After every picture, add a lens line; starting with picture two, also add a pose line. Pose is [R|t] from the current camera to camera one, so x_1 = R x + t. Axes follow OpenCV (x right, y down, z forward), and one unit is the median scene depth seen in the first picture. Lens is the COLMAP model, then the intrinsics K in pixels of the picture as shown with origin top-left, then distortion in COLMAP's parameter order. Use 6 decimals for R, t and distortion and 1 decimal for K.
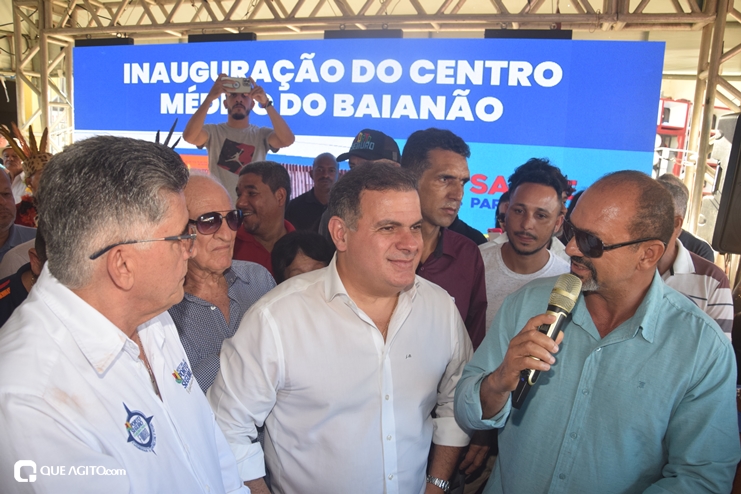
lens RADIAL K [[580.0, 0, 373.2], [0, 580.0, 251.2], [0, 0, 1]] dist [-0.164833, 0.128995]
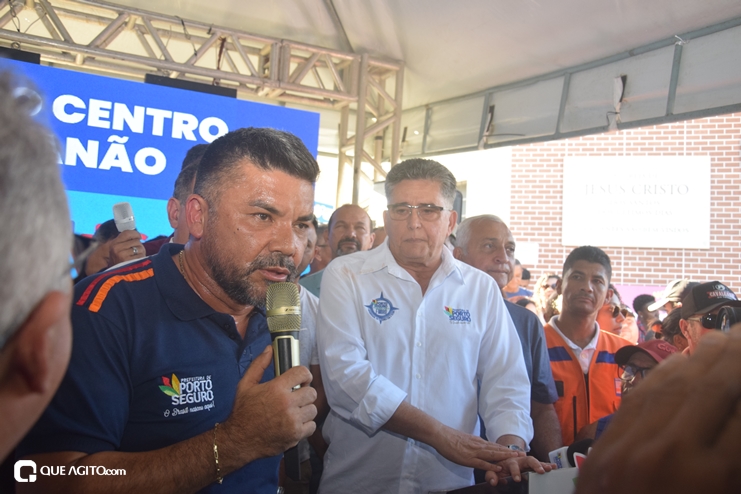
lens RADIAL K [[691.3, 0, 372.3], [0, 691.3, 246.2], [0, 0, 1]] dist [-0.094280, 0.226376]
pose [[0.745402, 0.035324, 0.665678, -0.247705], [0.085106, 0.985380, -0.147588, 0.072260], [-0.661160, 0.166666, 0.731499, -0.001168]]
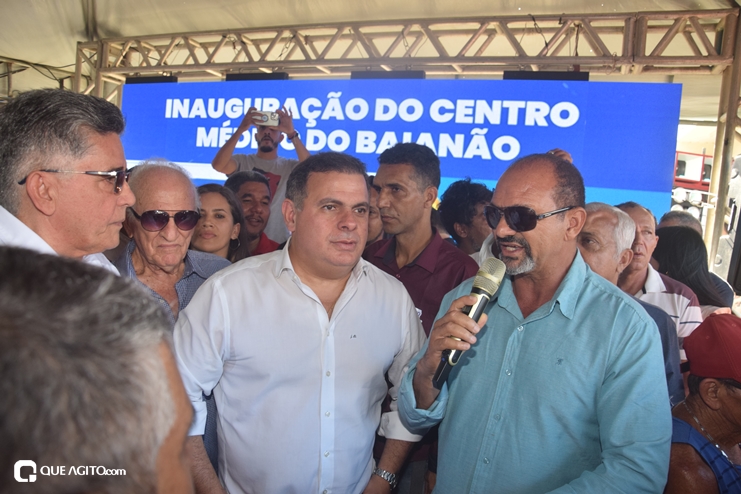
lens RADIAL K [[579.6, 0, 366.8], [0, 579.6, 248.8], [0, 0, 1]] dist [-0.163390, 0.120270]
pose [[0.994727, 0.041449, -0.093812, 0.058509], [-0.050500, 0.994074, -0.096262, 0.040044], [0.089266, 0.100492, 0.990925, -0.013572]]
